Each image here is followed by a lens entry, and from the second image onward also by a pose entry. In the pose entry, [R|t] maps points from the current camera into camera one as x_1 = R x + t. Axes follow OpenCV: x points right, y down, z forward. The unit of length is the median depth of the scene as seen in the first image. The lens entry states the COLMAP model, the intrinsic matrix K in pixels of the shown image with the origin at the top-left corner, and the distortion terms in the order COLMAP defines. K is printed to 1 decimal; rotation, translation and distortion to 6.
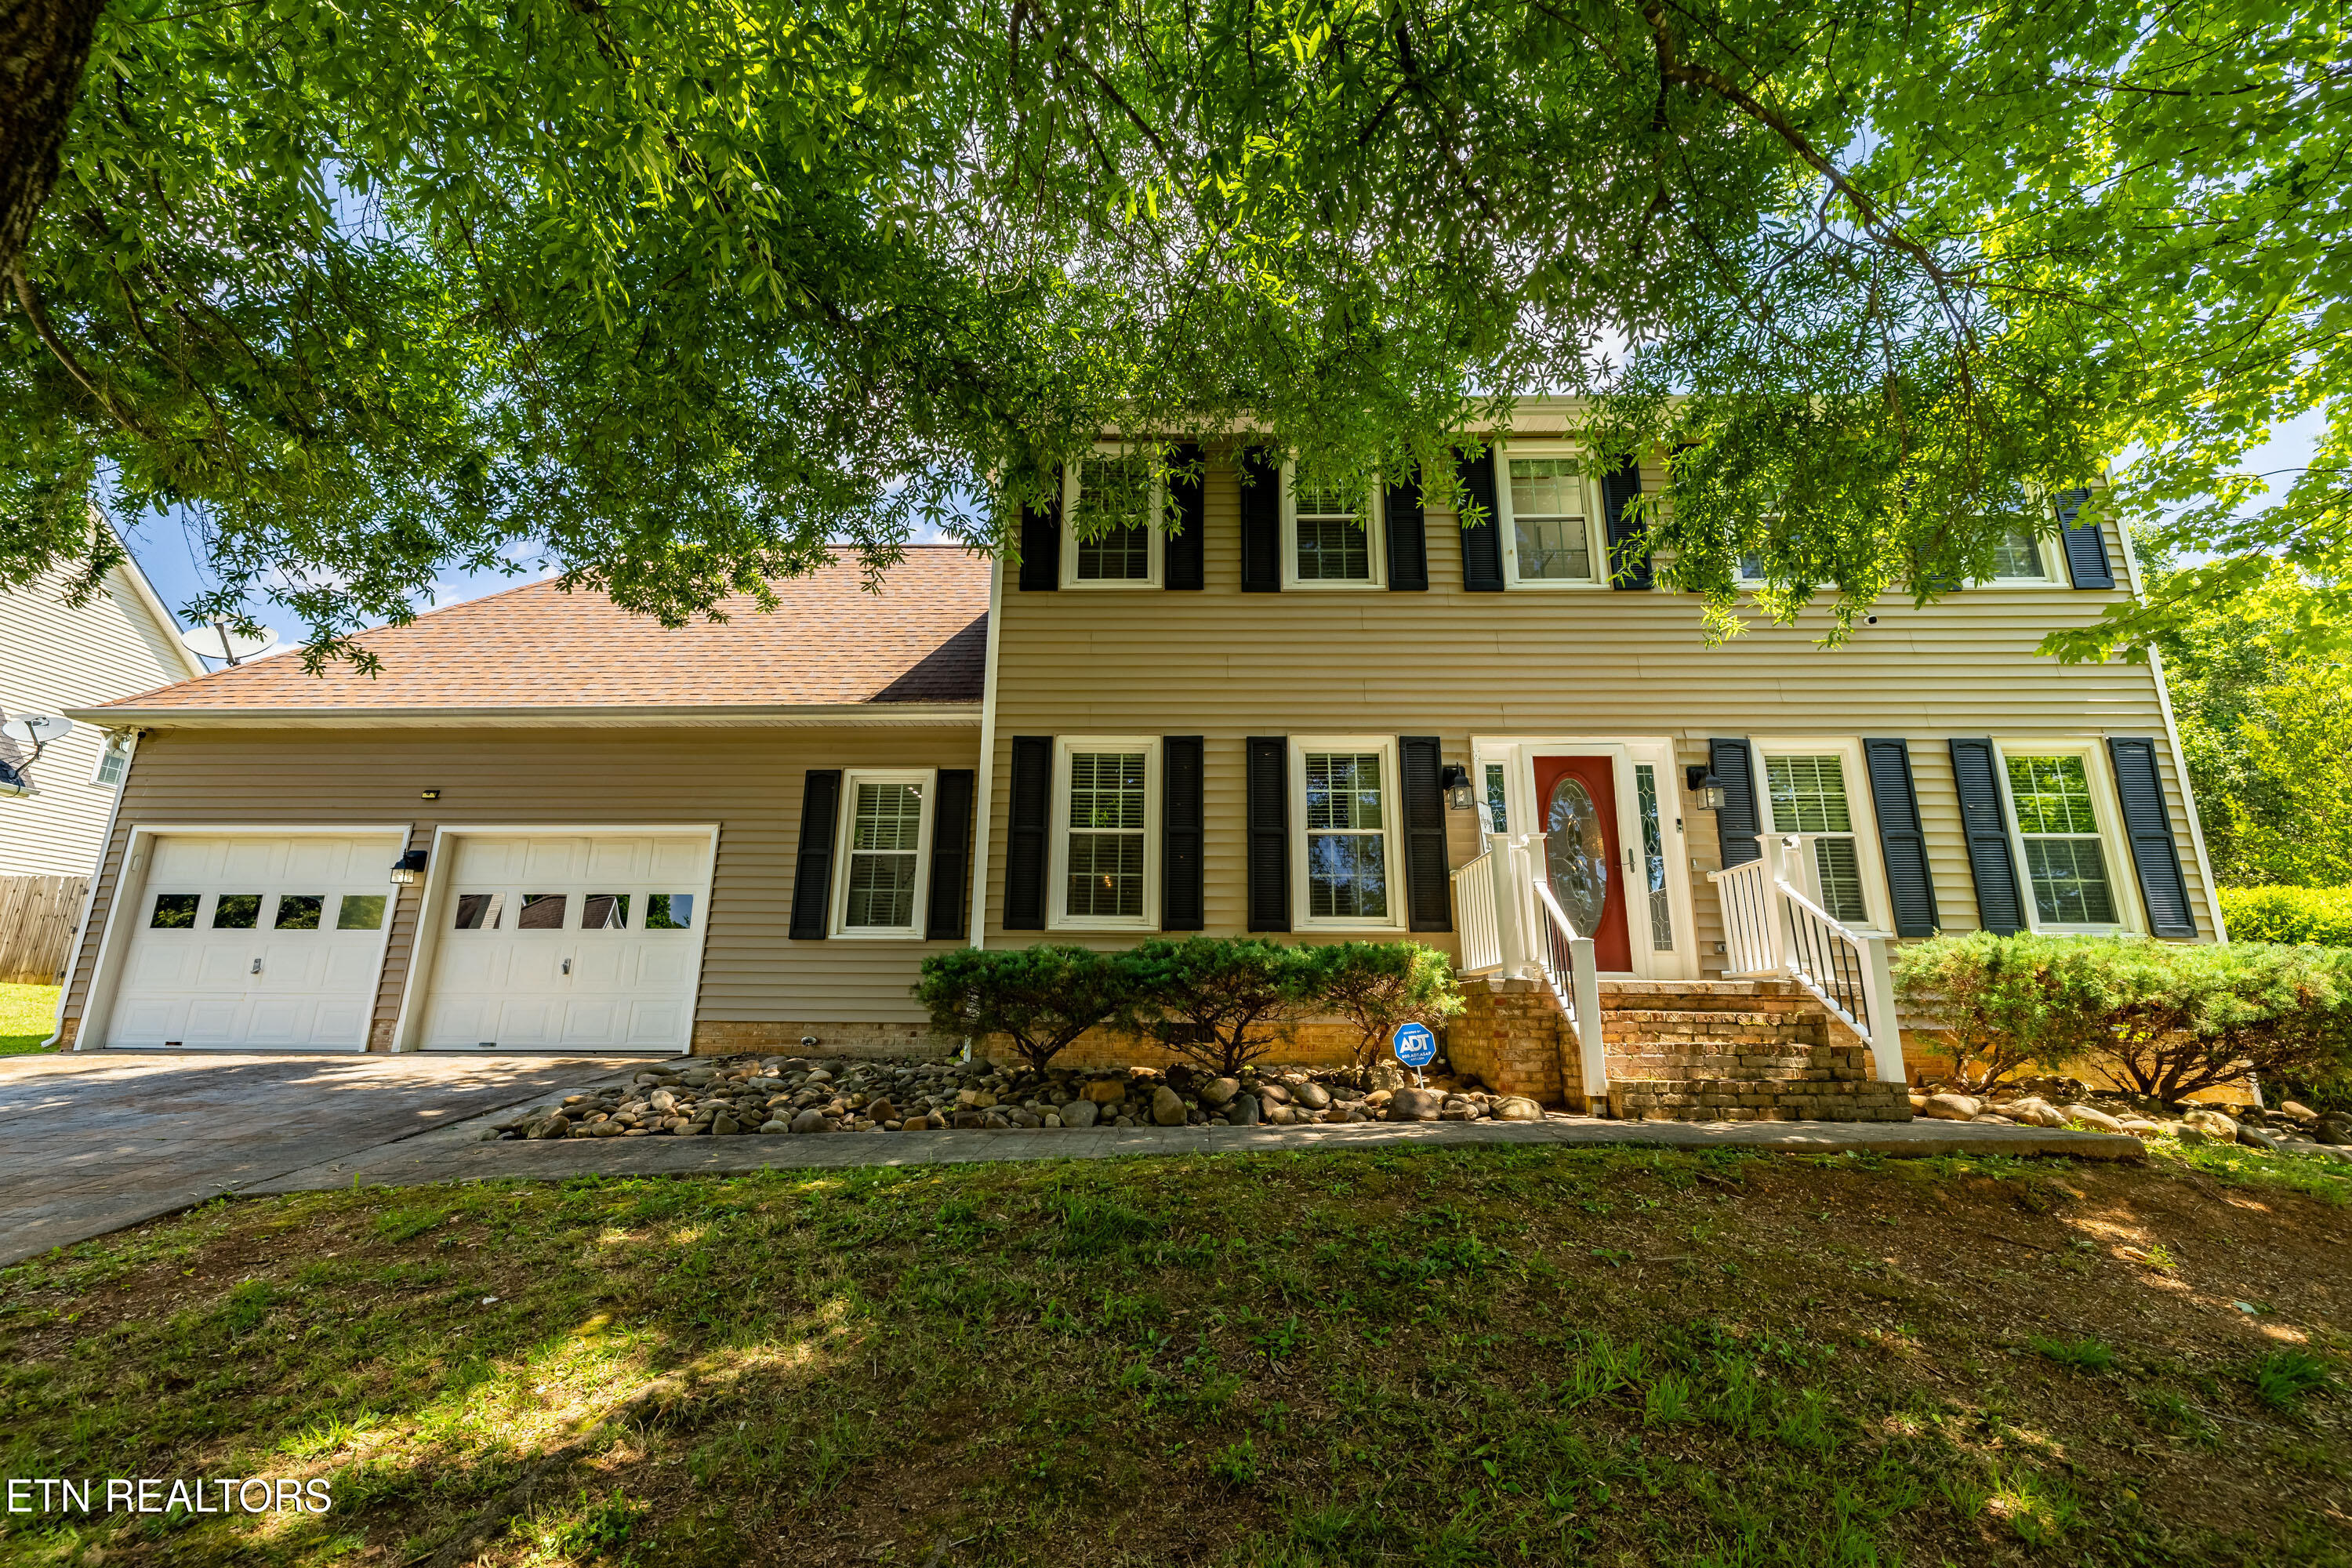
lens RADIAL K [[990.7, 0, 1176.0], [0, 990.7, 784.0], [0, 0, 1]] dist [-0.000031, 0.000014]
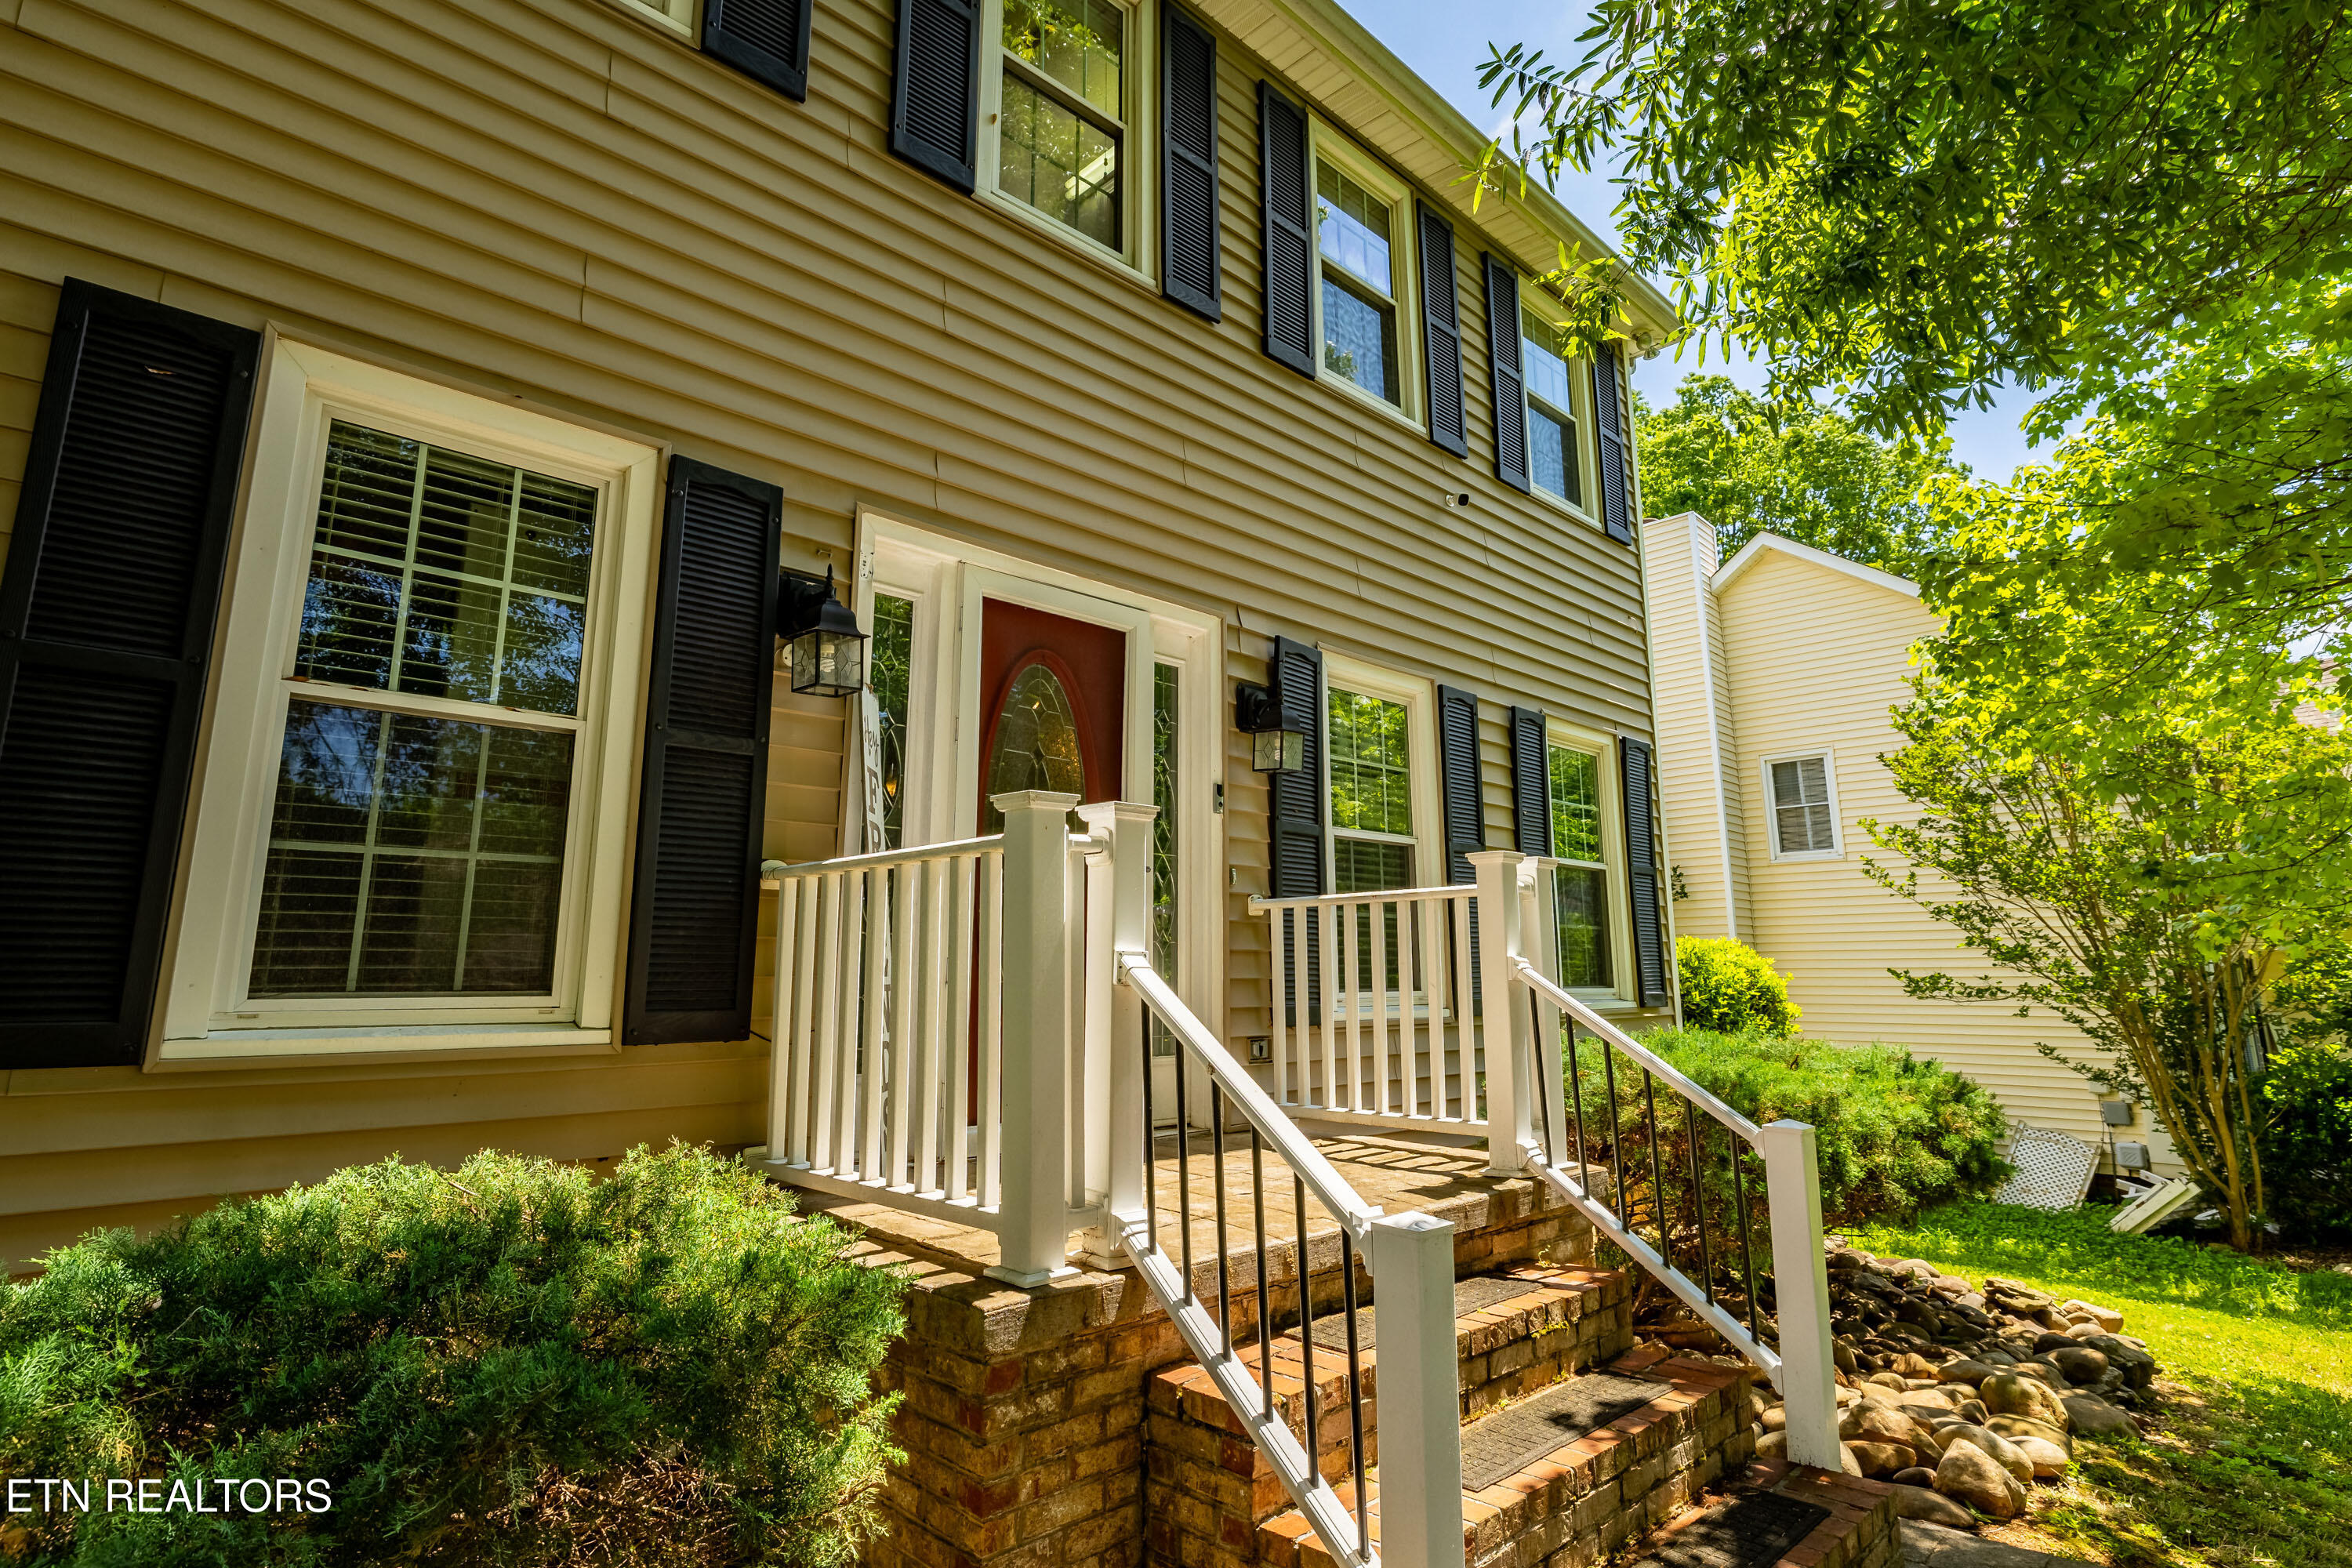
lens RADIAL K [[1194.0, 0, 1171.6], [0, 1194.0, 722.6], [0, 0, 1]] dist [0.000869, 0.000178]
pose [[0.706612, 0.140493, 0.693513, 0.077093], [-0.159112, 0.986539, -0.037737, 0.031101], [-0.689480, -0.083681, 0.719455, 0.593141]]
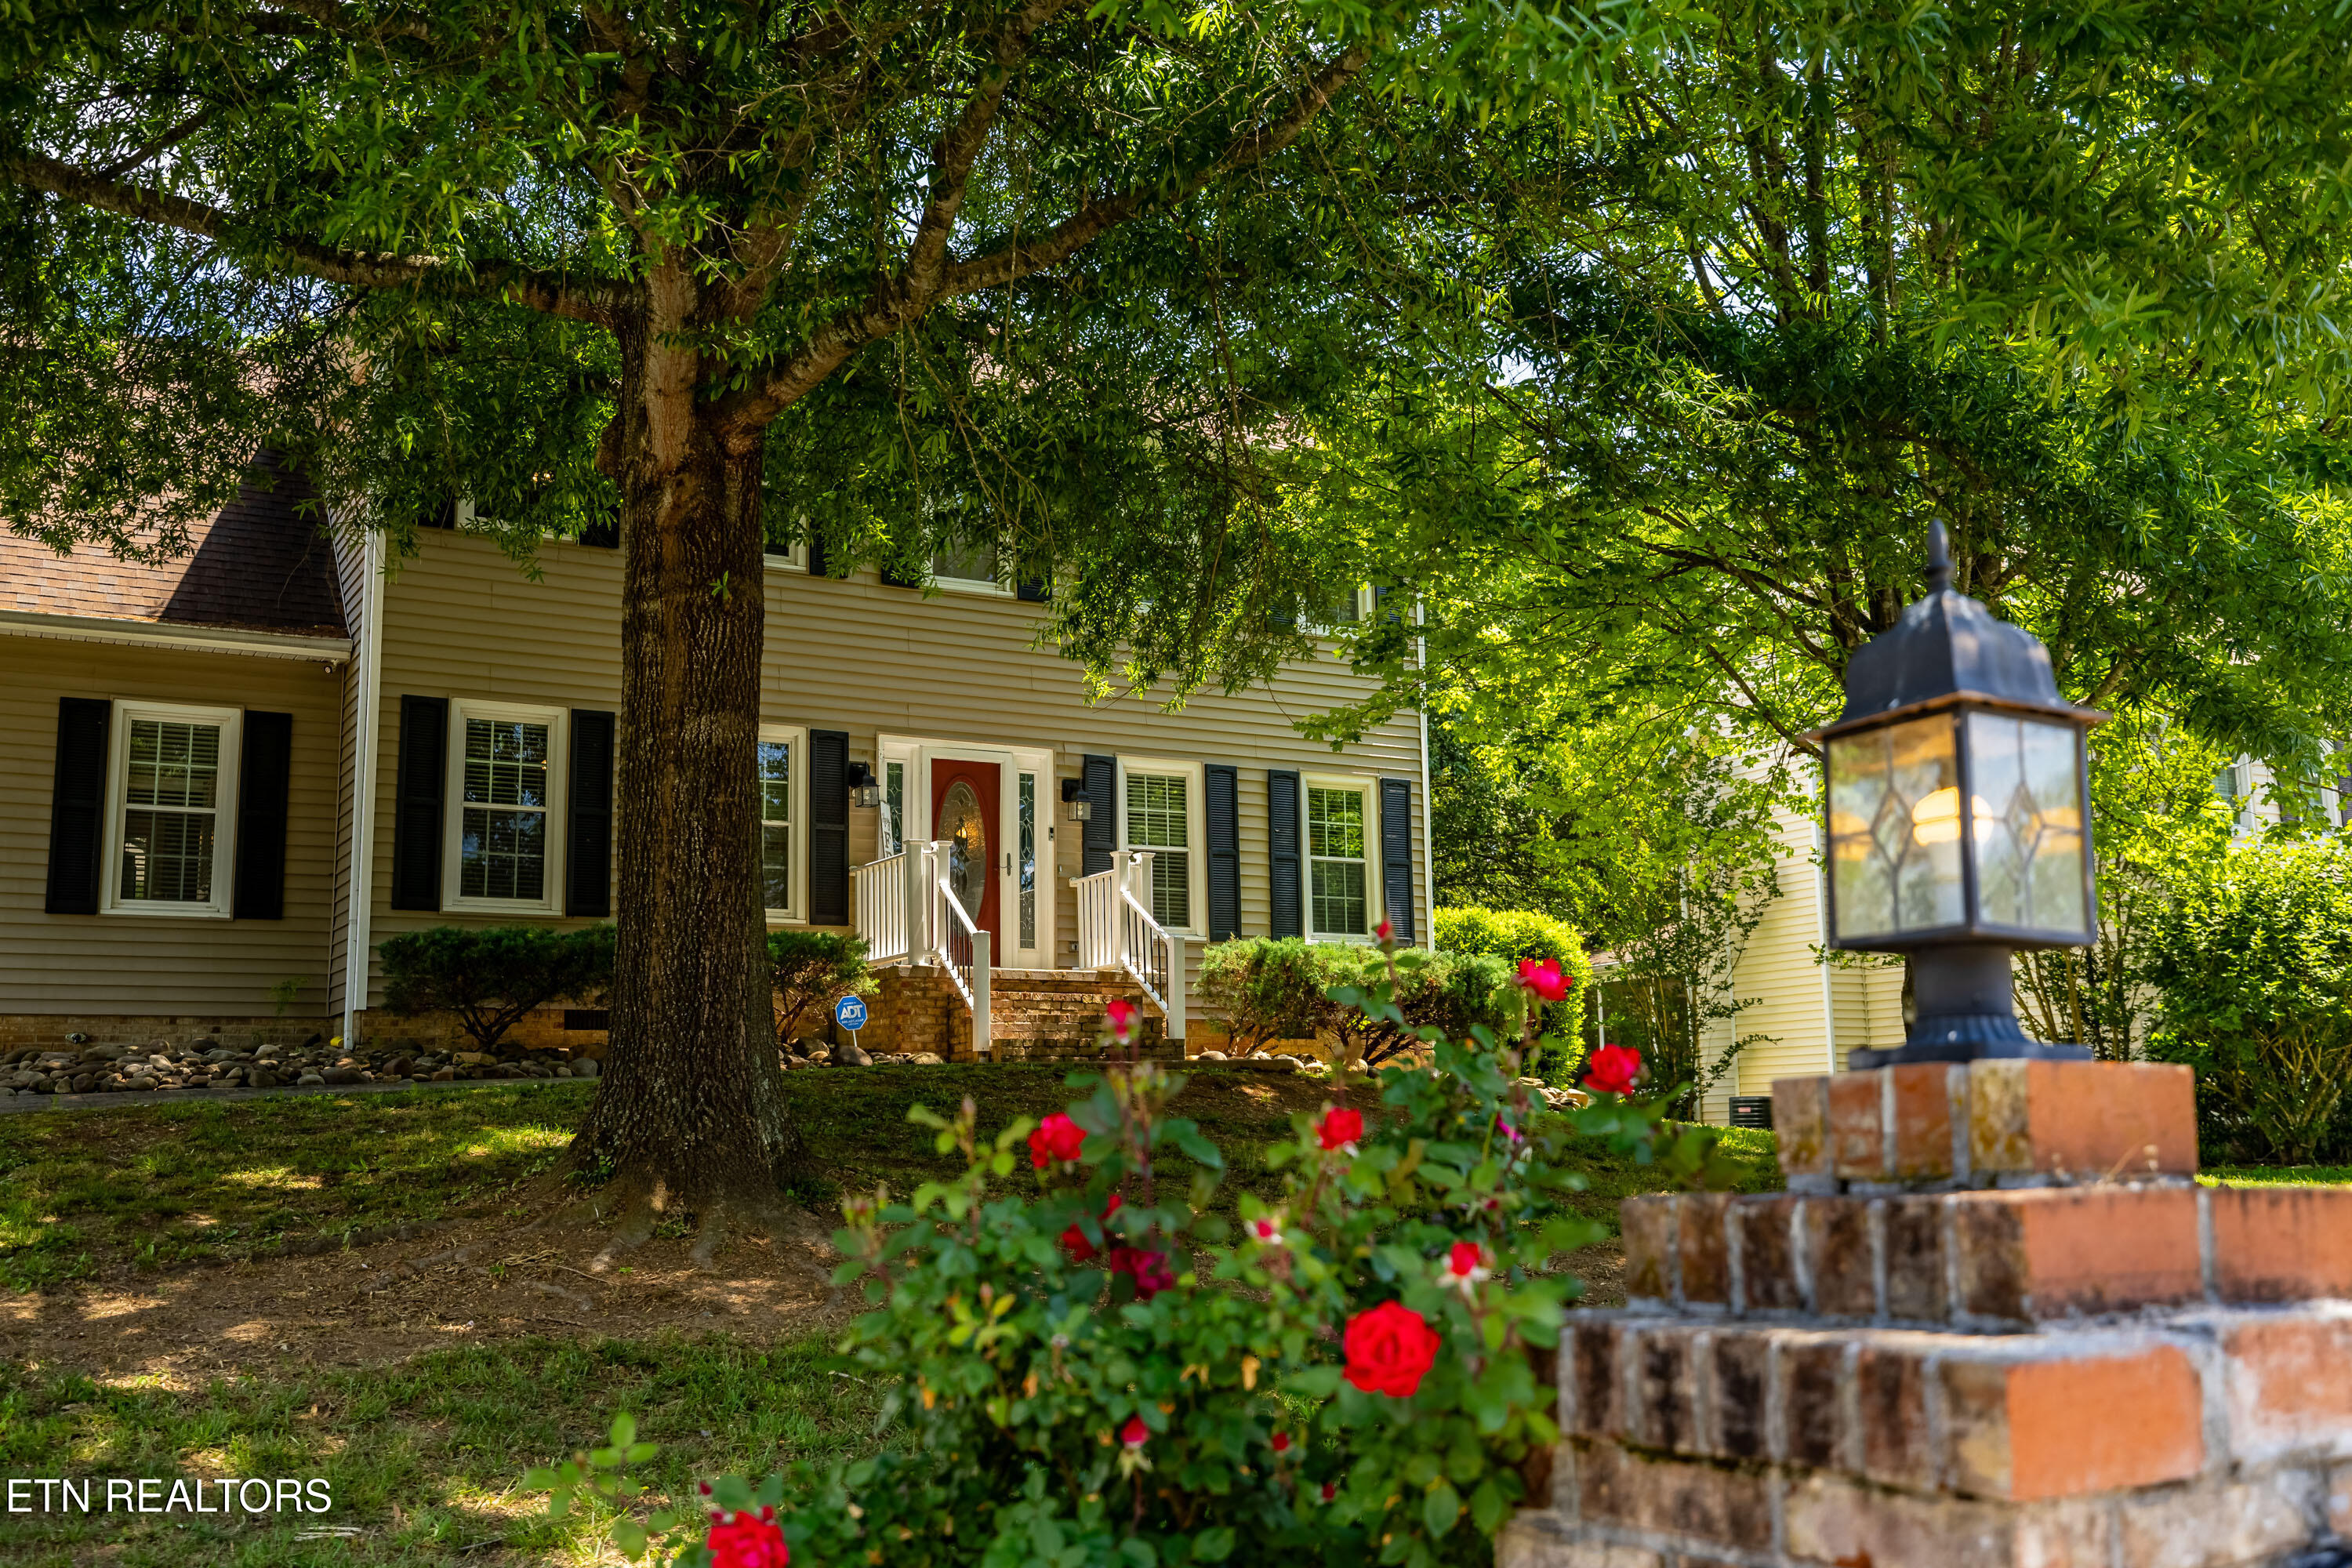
lens RADIAL K [[2185.0, 0, 1176.0], [0, 2185.0, 784.0], [0, 0, 1]] dist [0.017266, 0.007301]
pose [[0.850929, 0.062399, 0.521562, -0.614693], [-0.101997, 0.993649, 0.047530, -0.137767], [-0.515284, -0.093642, 0.851888, -1.080560]]
